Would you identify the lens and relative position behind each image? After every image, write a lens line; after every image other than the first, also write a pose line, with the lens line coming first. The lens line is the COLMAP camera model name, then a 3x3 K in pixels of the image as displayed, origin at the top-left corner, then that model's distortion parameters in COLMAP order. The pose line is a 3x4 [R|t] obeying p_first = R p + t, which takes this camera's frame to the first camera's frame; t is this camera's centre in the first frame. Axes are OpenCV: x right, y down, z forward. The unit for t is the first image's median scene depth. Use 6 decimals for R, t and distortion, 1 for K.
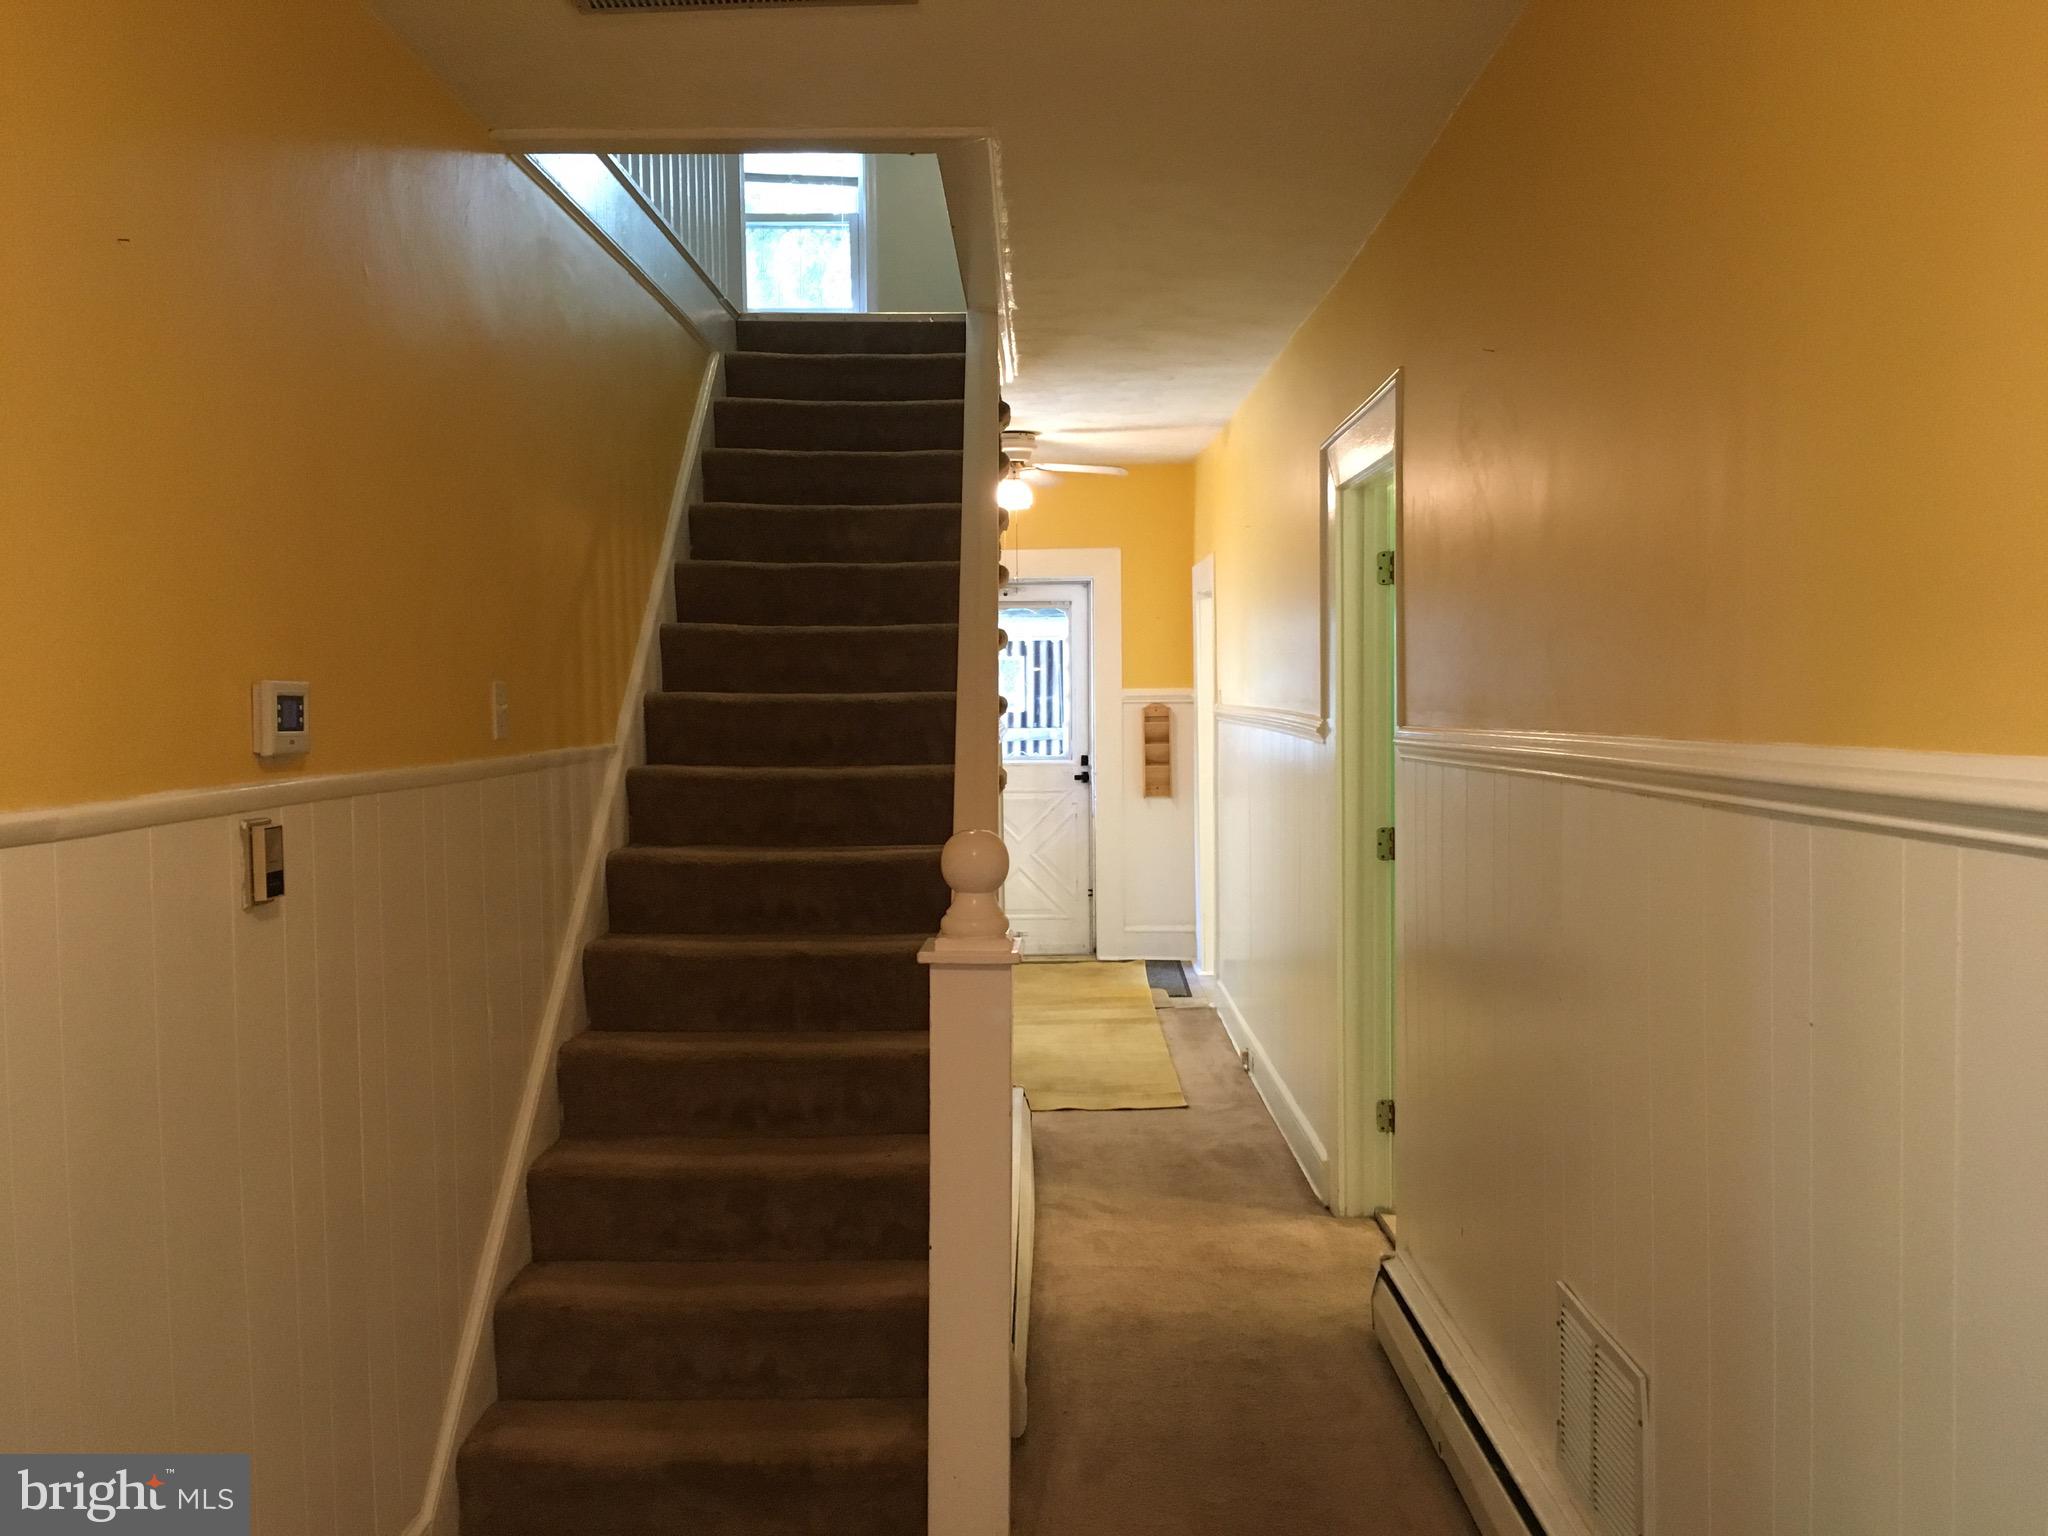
lens RADIAL K [[1757.3, 0, 1018.1], [0, 1757.3, 779.9], [0, 0, 1]] dist [0.076030, -0.091605]
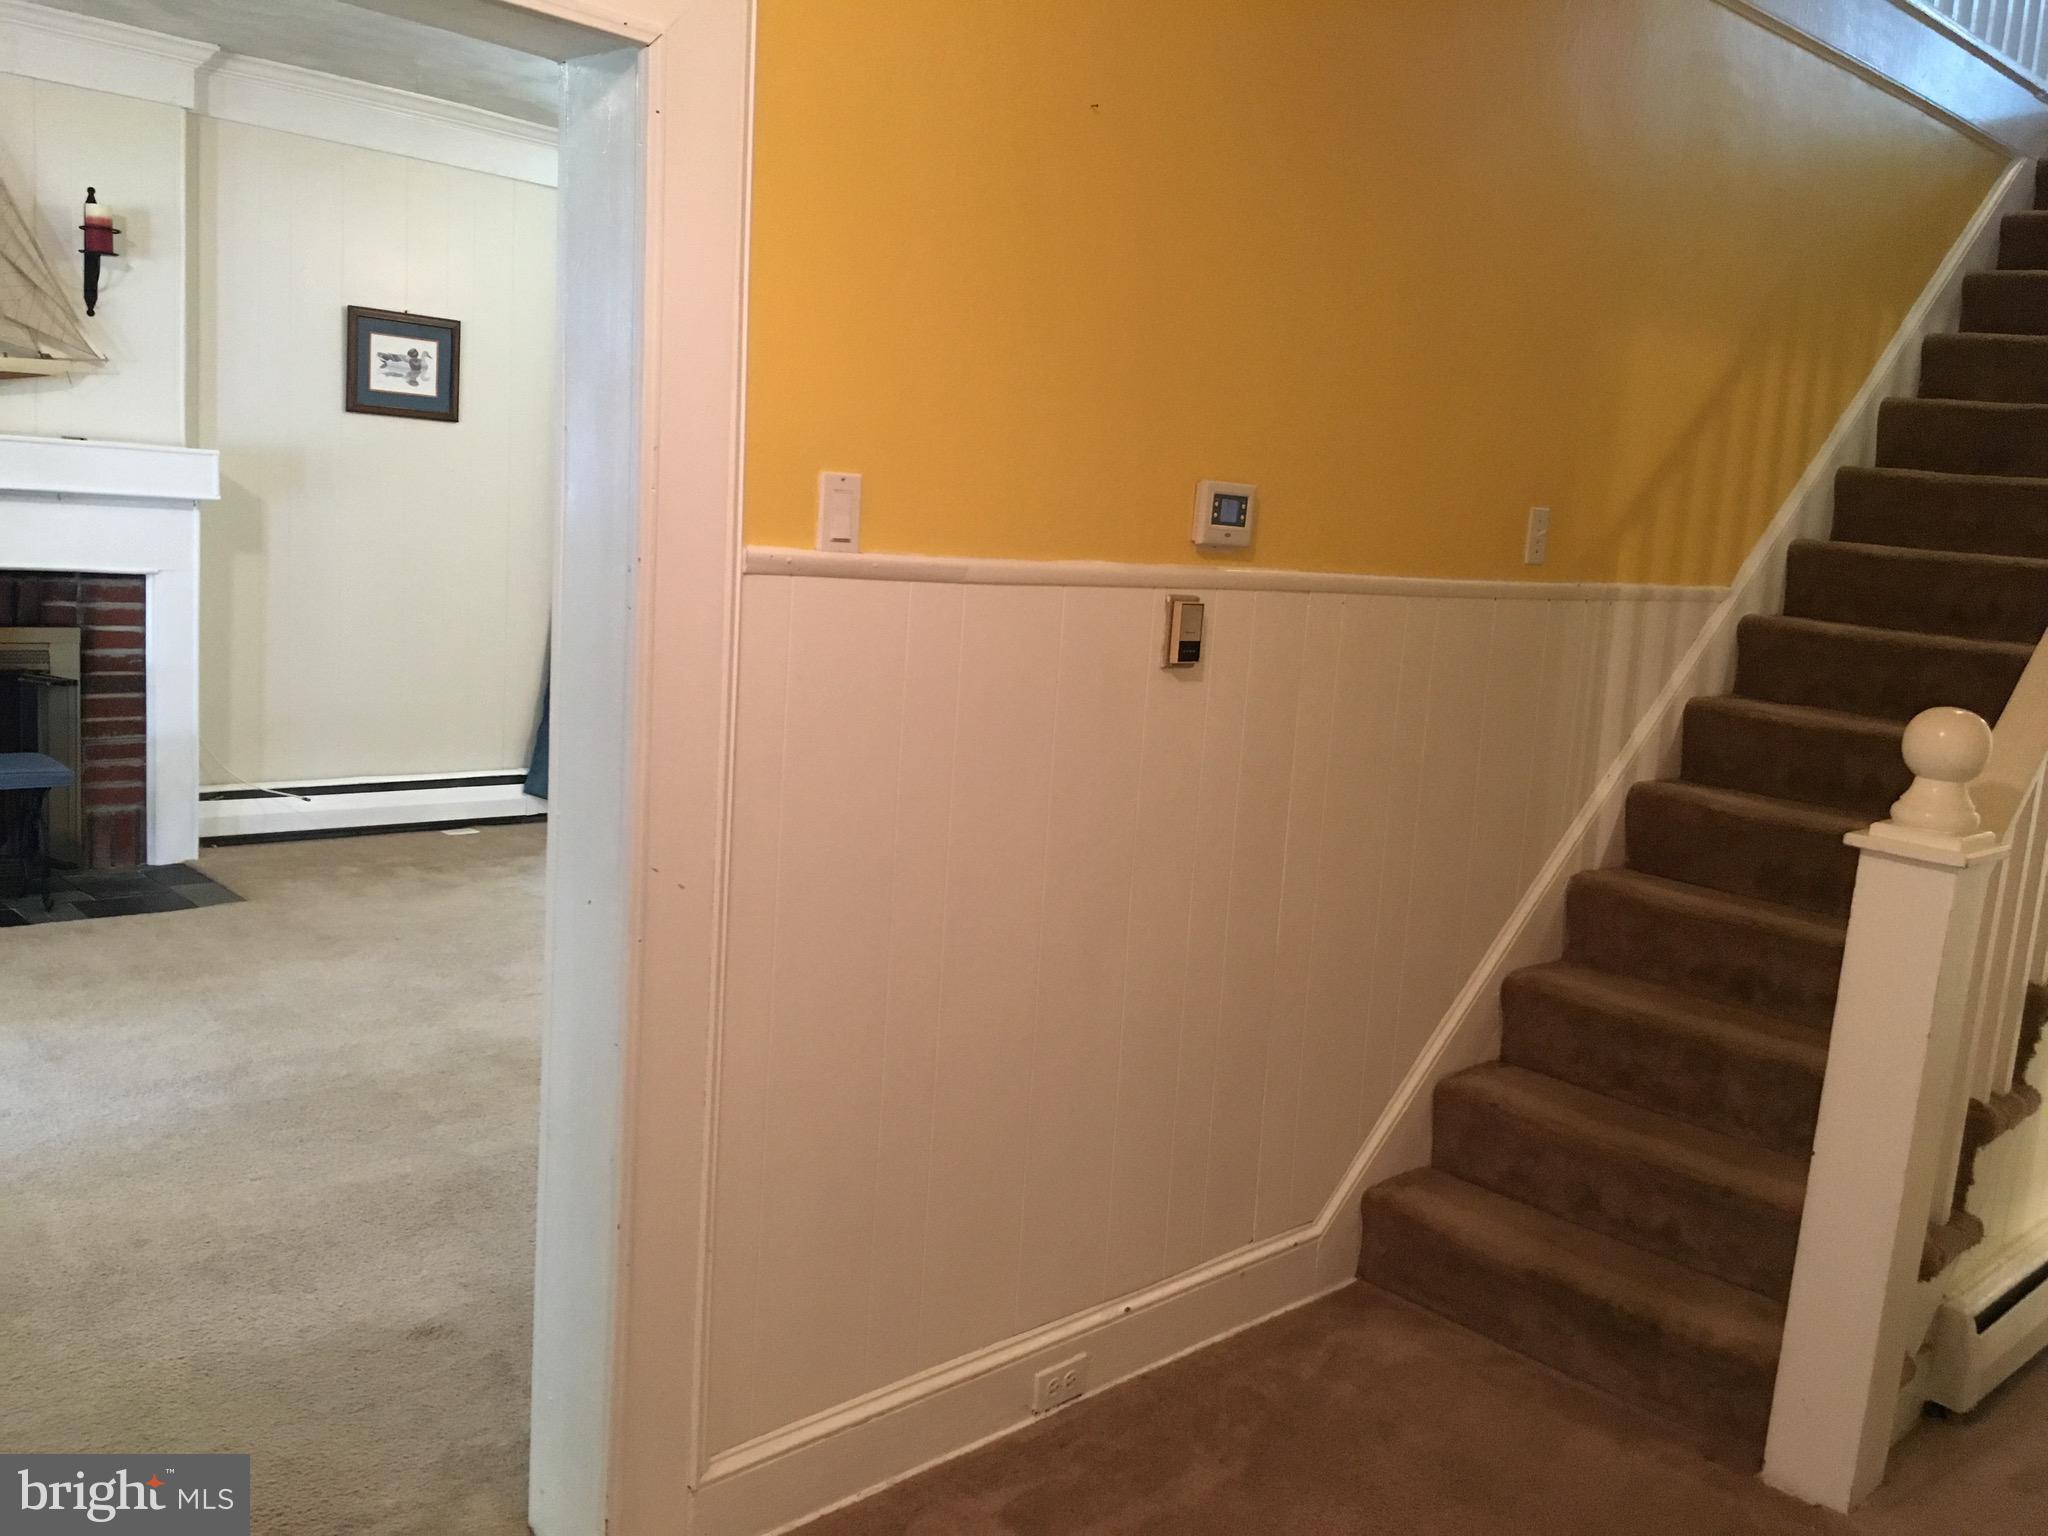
lens RADIAL K [[1757.3, 0, 1010.9], [0, 1757.3, 772.3], [0, 0, 1]] dist [0.076030, -0.091605]
pose [[0.701063, 0.173329, -0.691714, 0.253093], [-0.117229, 0.984826, 0.127963, 0.000829], [0.703397, -0.008621, 0.710745, 0.050510]]
